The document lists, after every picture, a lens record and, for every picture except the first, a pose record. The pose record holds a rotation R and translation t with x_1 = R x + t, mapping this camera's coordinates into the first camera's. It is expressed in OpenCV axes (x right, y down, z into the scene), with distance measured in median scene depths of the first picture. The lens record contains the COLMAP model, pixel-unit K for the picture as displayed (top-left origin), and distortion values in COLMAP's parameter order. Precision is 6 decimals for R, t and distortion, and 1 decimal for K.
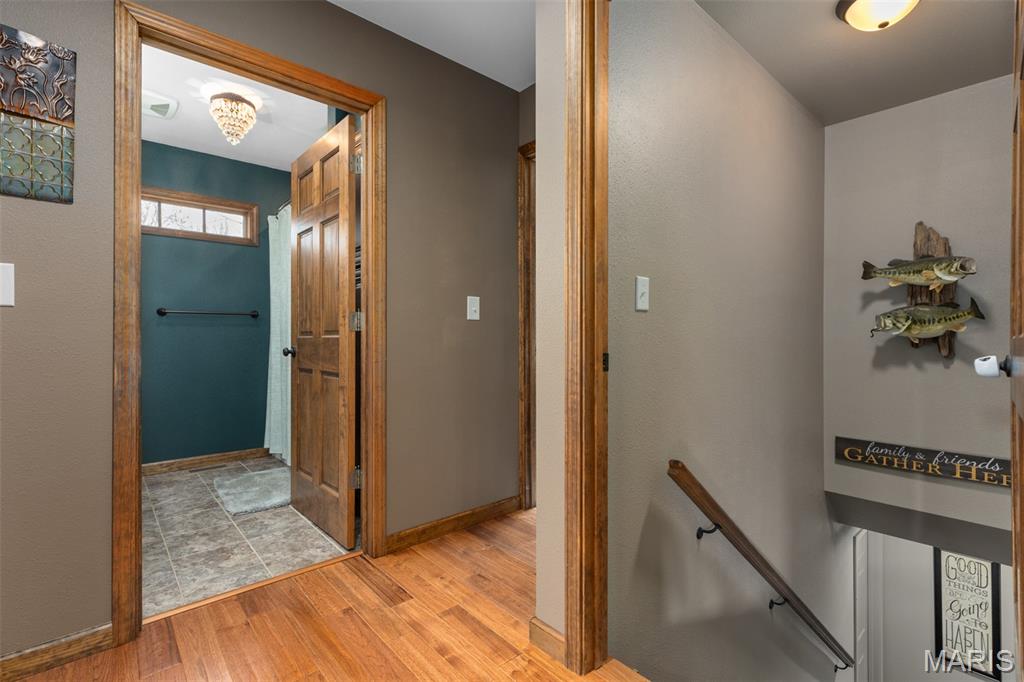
lens RADIAL K [[465.5, 0, 510.3], [0, 465.5, 336.9], [0, 0, 1]] dist [0.000657, 0.000424]
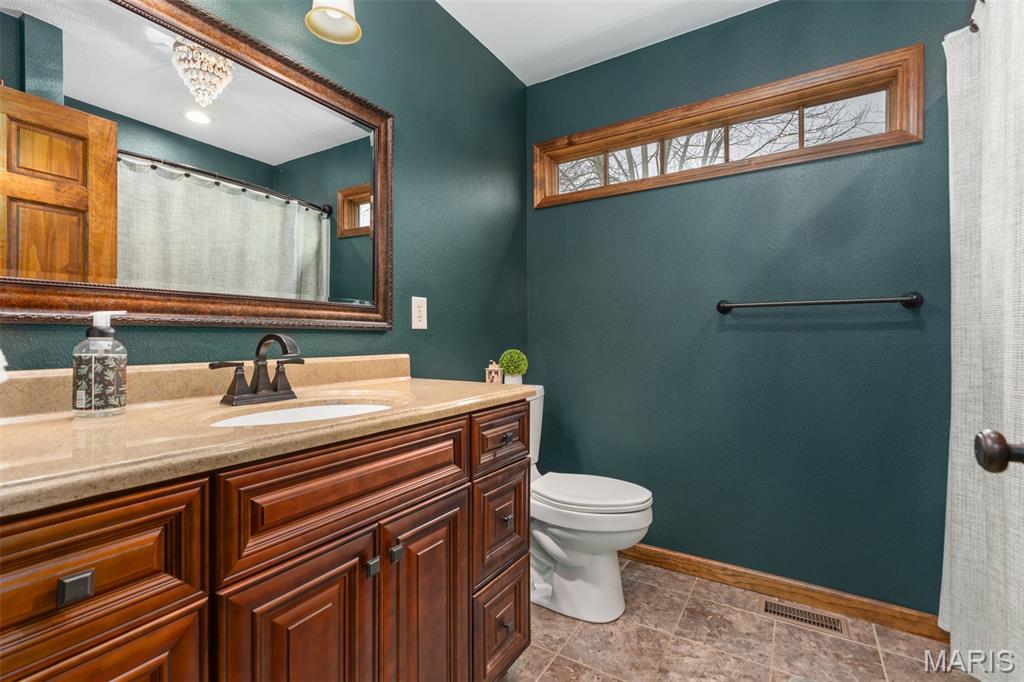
lens RADIAL K [[465.5, 0, 505.8], [0, 465.5, 340.5], [0, 0, 1]] dist [0.000657, 0.000424]
pose [[0.302730, -0.002190, -0.953074, -0.254180], [-0.004479, 0.999983, -0.003720, -0.007708], [0.953066, 0.005395, 0.302715, 0.517163]]
